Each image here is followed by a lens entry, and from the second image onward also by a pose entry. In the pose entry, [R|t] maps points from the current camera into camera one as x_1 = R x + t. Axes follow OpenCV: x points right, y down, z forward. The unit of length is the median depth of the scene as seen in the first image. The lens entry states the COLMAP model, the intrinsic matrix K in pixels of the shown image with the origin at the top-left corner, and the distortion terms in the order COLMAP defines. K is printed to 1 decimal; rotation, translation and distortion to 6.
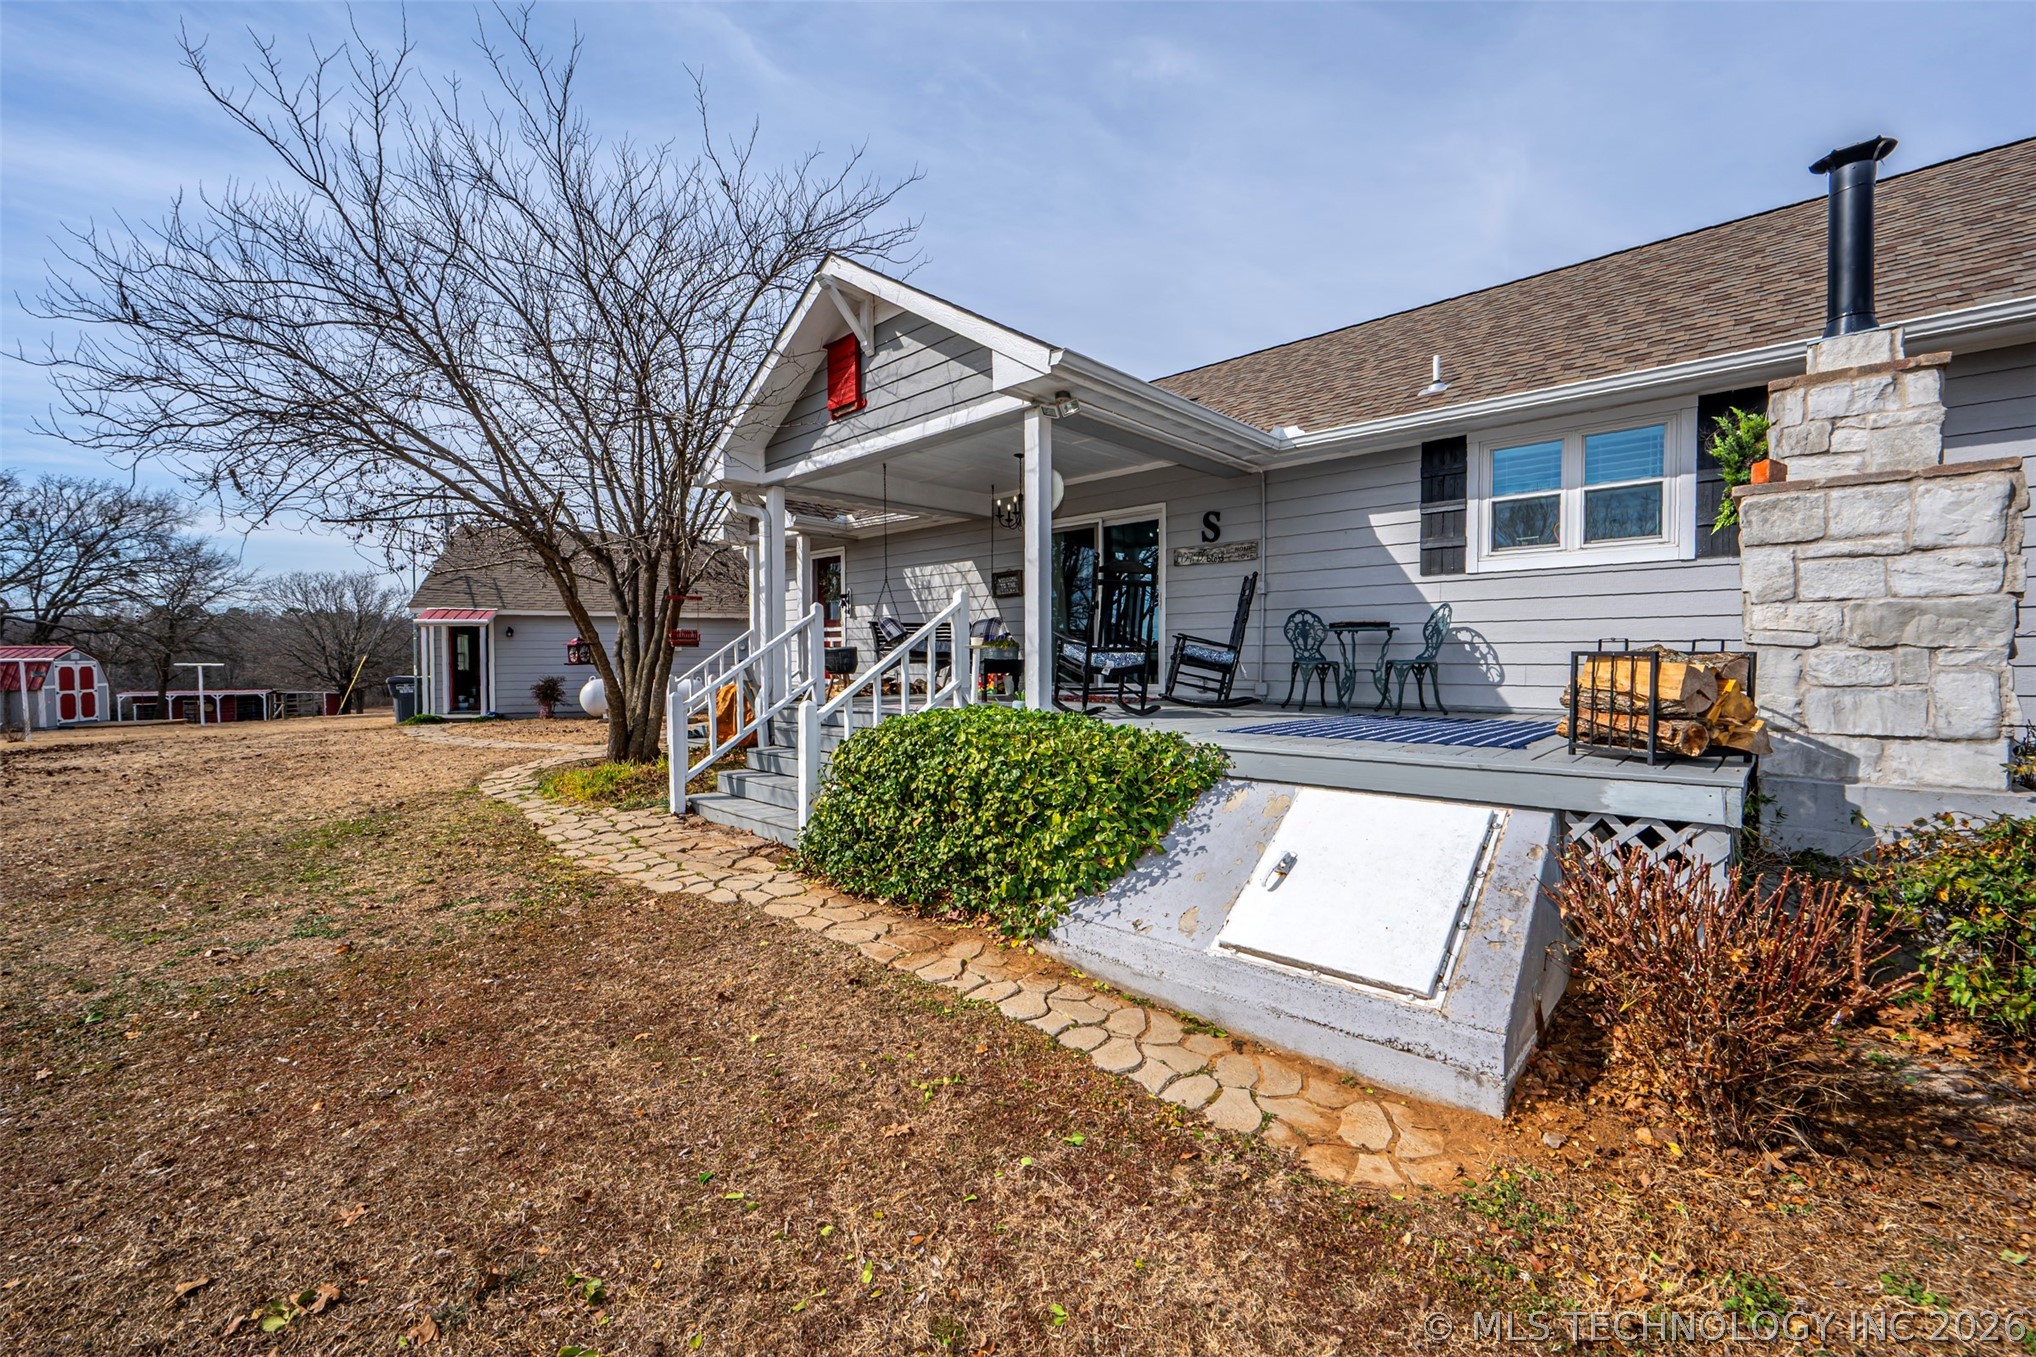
lens RADIAL K [[824.0, 0, 1012.5], [0, 824.0, 669.0], [0, 0, 1]] dist [-0.000856, 0.000038]
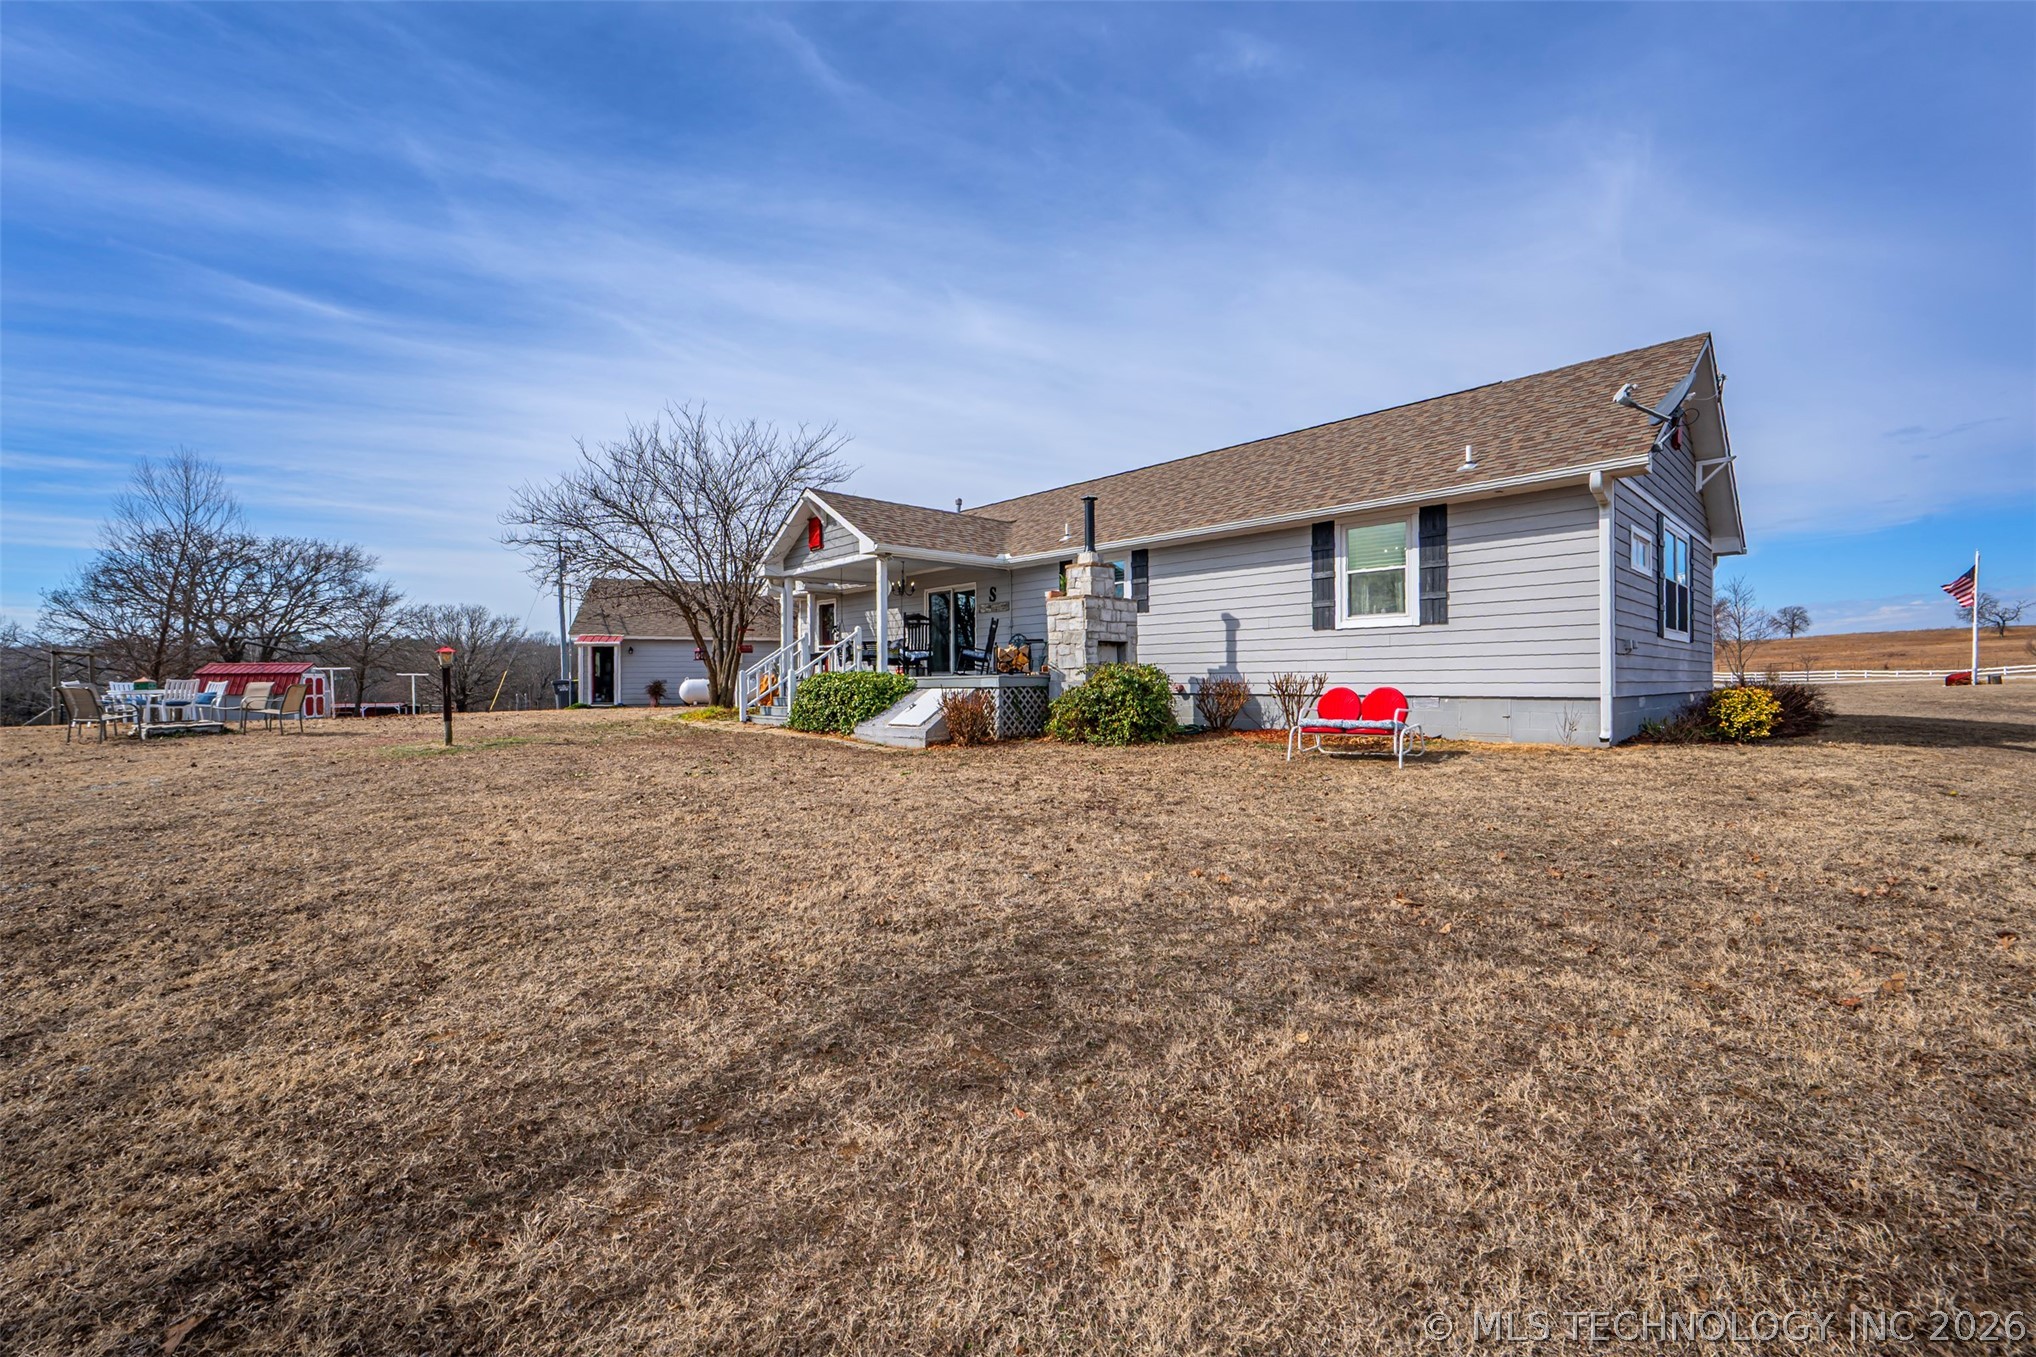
lens RADIAL K [[810.0, 0, 1033.5], [0, 810.0, 668.7], [0, 0, 1]] dist [0.000710, 0.000825]
pose [[0.999309, -0.003976, -0.036952, 0.397892], [0.002961, 0.999618, -0.027468, 0.070295], [0.037047, 0.027340, 0.998939, -1.002725]]
